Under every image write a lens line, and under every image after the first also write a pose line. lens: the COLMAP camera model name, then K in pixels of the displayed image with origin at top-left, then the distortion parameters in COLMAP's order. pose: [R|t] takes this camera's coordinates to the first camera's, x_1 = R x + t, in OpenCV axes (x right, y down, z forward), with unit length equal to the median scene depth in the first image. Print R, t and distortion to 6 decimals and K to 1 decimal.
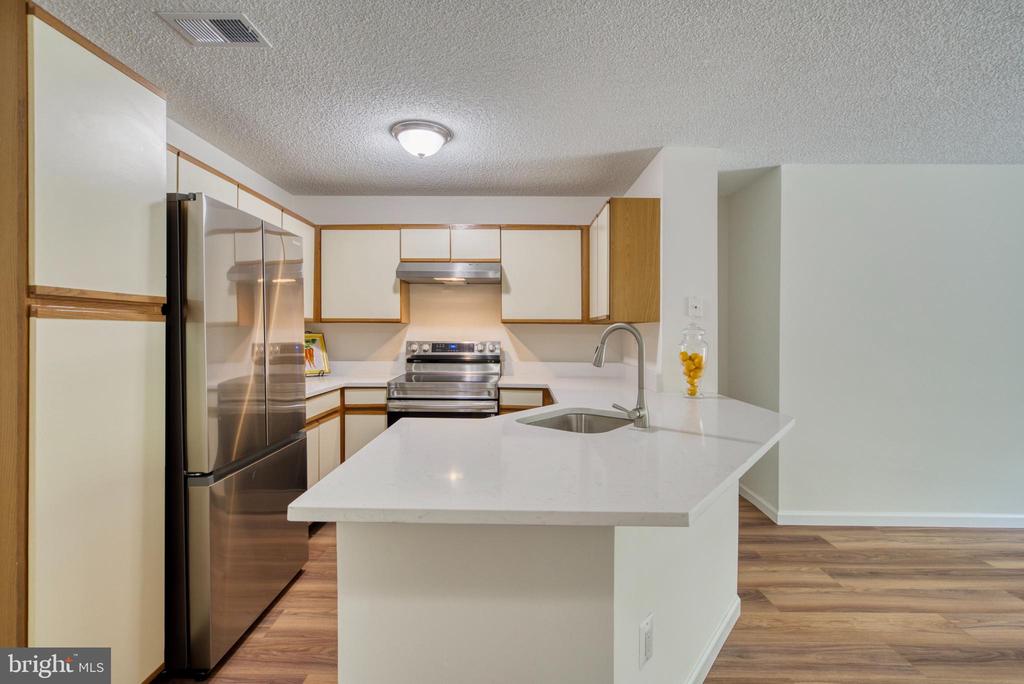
lens RADIAL K [[482.3, 0, 506.8], [0, 482.3, 331.7], [0, 0, 1]] dist [-0.004517, 0.005998]
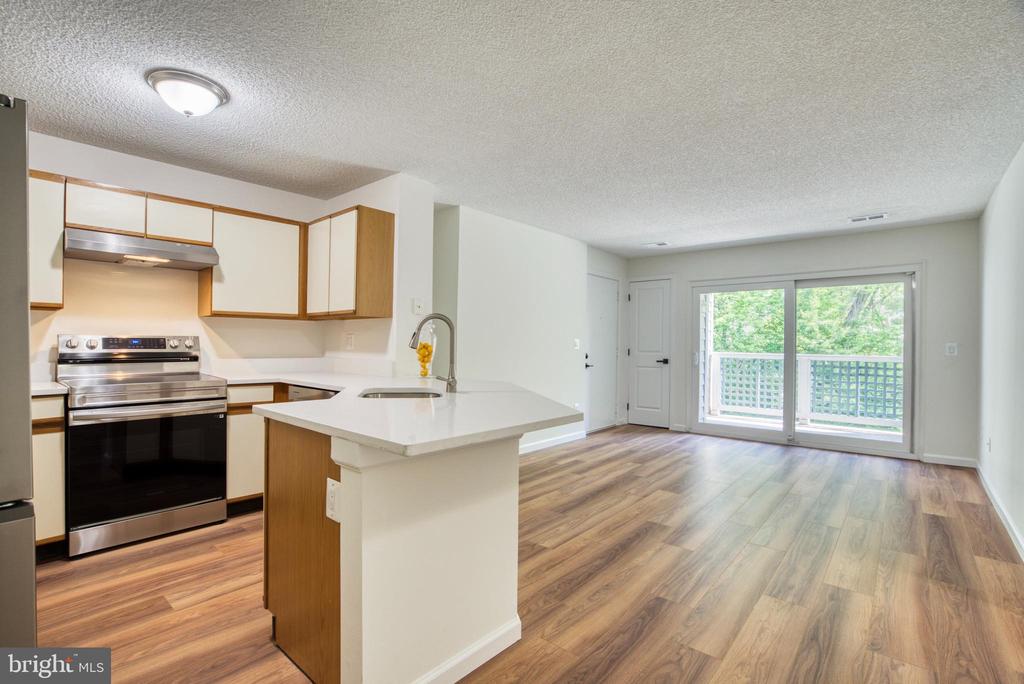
lens RADIAL K [[482.3, 0, 511.0], [0, 482.3, 344.8], [0, 0, 1]] dist [-0.004517, 0.005998]
pose [[0.658966, -0.009213, 0.752117, -0.359758], [-0.001427, 0.999908, 0.013499, 0.027782], [-0.752172, -0.009969, 0.658892, -0.006002]]
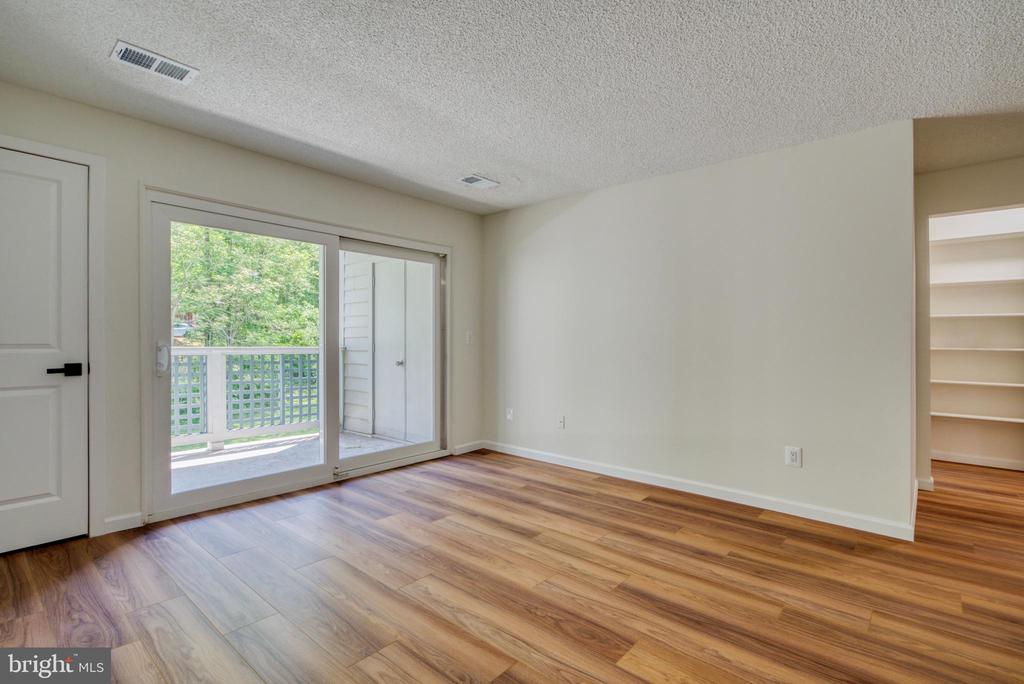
lens RADIAL K [[482.3, 0, 473.5], [0, 482.3, 341.1], [0, 0, 1]] dist [-0.004517, 0.005998]
pose [[-0.742338, -0.013185, 0.669896, 0.611699], [-0.015308, 0.999879, 0.002717, 0.065892], [-0.669851, -0.008237, -0.742450, 1.044945]]
